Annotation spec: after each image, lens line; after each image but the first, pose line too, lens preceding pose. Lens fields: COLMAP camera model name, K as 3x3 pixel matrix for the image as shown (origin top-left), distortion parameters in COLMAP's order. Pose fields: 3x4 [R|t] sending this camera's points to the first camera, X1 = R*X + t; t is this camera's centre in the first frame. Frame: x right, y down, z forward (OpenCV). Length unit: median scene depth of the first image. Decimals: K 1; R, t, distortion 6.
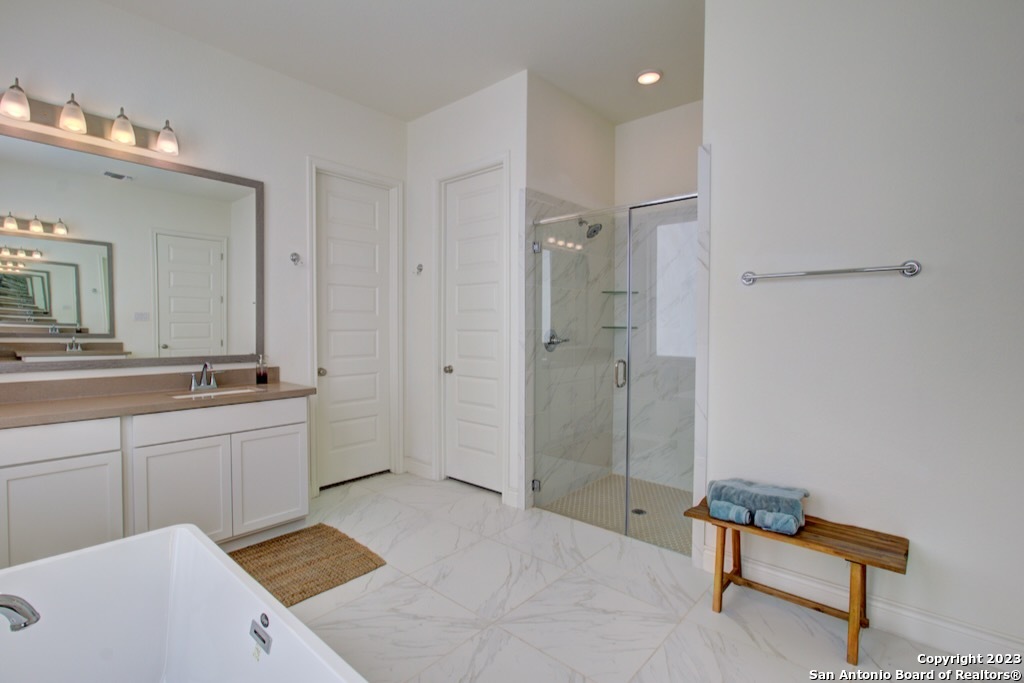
lens RADIAL K [[467.3, 0, 514.4], [0, 467.3, 344.5], [0, 0, 1]] dist [-0.002844, -0.000159]
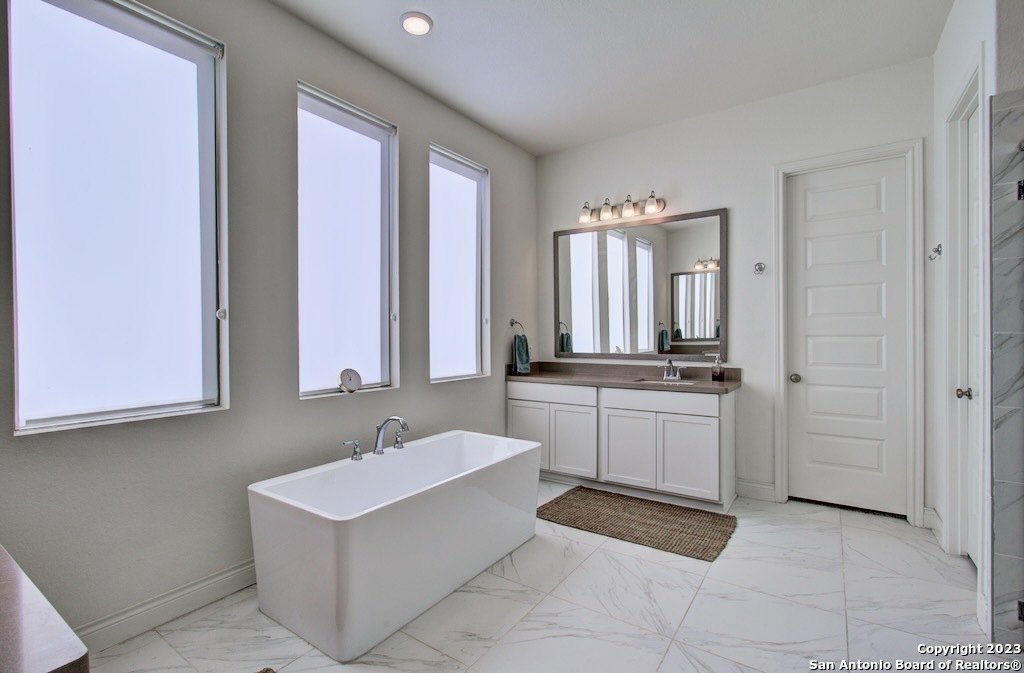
lens RADIAL K [[467.3, 0, 514.3], [0, 467.3, 334.8], [0, 0, 1]] dist [-0.002844, -0.000159]
pose [[0.128012, -0.001257, -0.991772, 0.560483], [-0.027957, 0.999597, -0.004875, -0.011839], [0.991378, 0.028351, 0.127925, 0.343665]]
